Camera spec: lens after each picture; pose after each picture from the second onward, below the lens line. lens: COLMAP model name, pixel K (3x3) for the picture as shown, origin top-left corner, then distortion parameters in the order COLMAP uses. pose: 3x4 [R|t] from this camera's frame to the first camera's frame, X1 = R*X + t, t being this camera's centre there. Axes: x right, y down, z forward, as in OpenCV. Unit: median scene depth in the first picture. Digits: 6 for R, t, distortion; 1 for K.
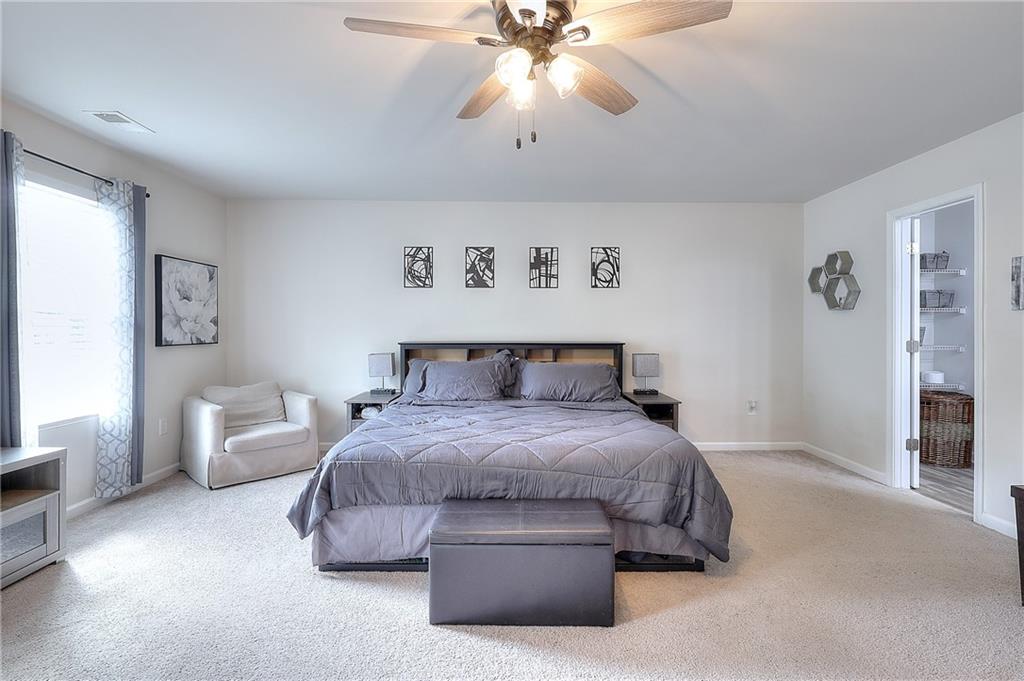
lens RADIAL K [[470.2, 0, 517.0], [0, 470.2, 333.8], [0, 0, 1]] dist [-0.011296, -0.000261]
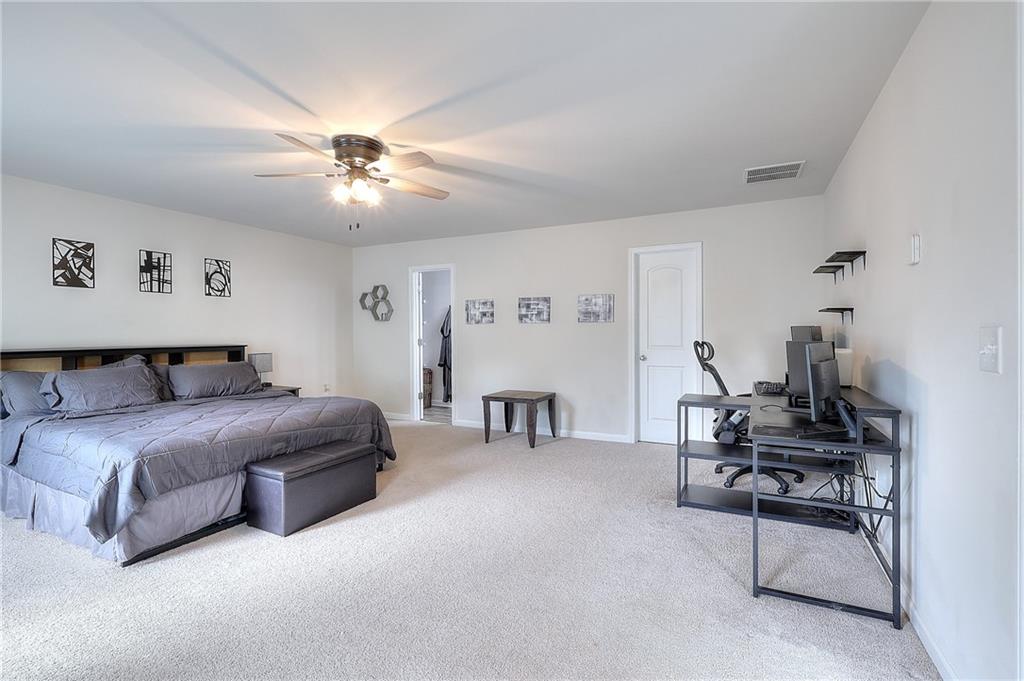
lens RADIAL K [[470.2, 0, 506.6], [0, 470.2, 343.9], [0, 0, 1]] dist [-0.011296, -0.000261]
pose [[0.463630, -0.023997, 0.885704, -0.482279], [0.010603, 0.999712, 0.021536, -0.001583], [-0.885965, -0.000594, 0.463751, -0.121197]]
